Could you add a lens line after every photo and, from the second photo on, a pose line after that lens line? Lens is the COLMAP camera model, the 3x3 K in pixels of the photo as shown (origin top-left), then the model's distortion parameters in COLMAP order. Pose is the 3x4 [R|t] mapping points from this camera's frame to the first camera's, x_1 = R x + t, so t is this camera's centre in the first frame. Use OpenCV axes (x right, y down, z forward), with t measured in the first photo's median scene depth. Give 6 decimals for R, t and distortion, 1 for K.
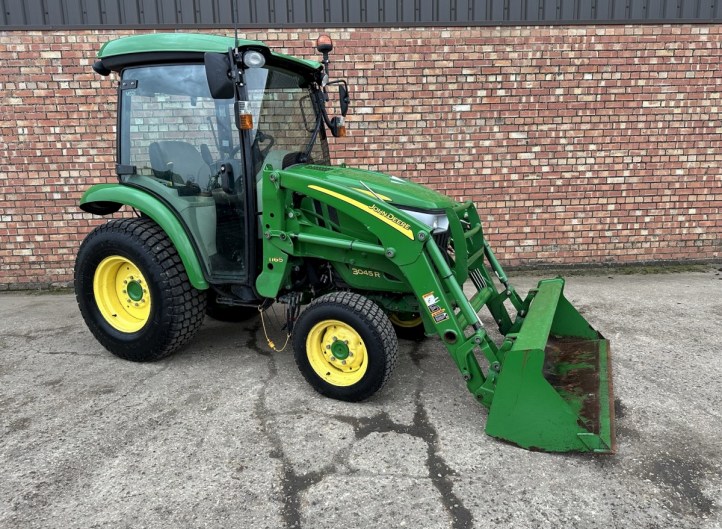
lens RADIAL K [[504.6, 0, 365.6], [0, 504.6, 263.2], [0, 0, 1]] dist [0.036064, -0.045269]
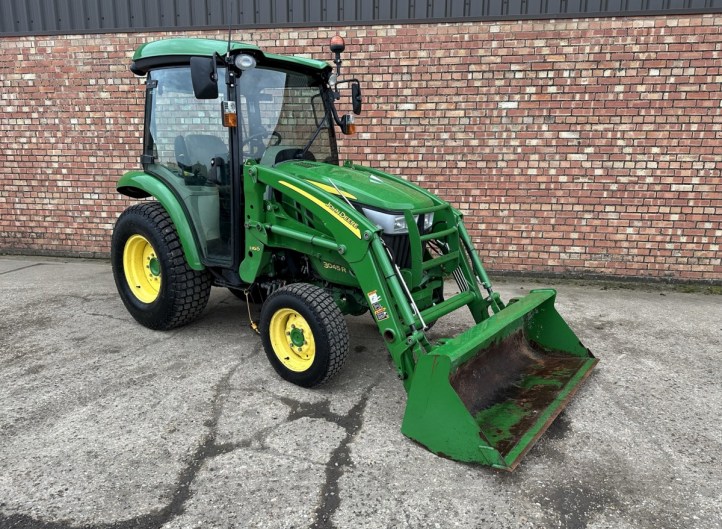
lens RADIAL K [[504.6, 0, 365.4], [0, 504.6, 263.2], [0, 0, 1]] dist [0.036064, -0.045269]
pose [[0.973913, 0.078163, -0.213037, 0.157269], [-0.074592, 0.996907, 0.024765, -0.010738], [0.214314, -0.008228, 0.976730, -0.003019]]
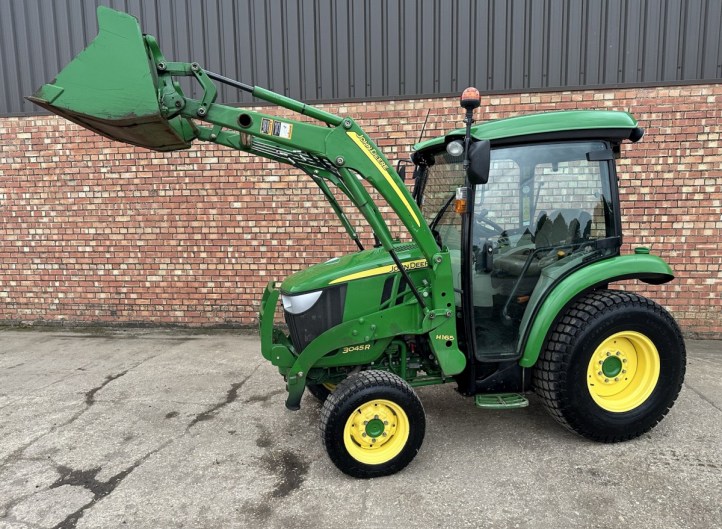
lens RADIAL K [[504.6, 0, 361.1], [0, 504.6, 268.3], [0, 0, 1]] dist [0.036064, -0.045269]
pose [[0.978987, 0.033930, -0.201080, 0.417438], [-0.044881, 0.997732, -0.050155, -0.063218], [0.198923, 0.058126, 0.978290, -0.019561]]
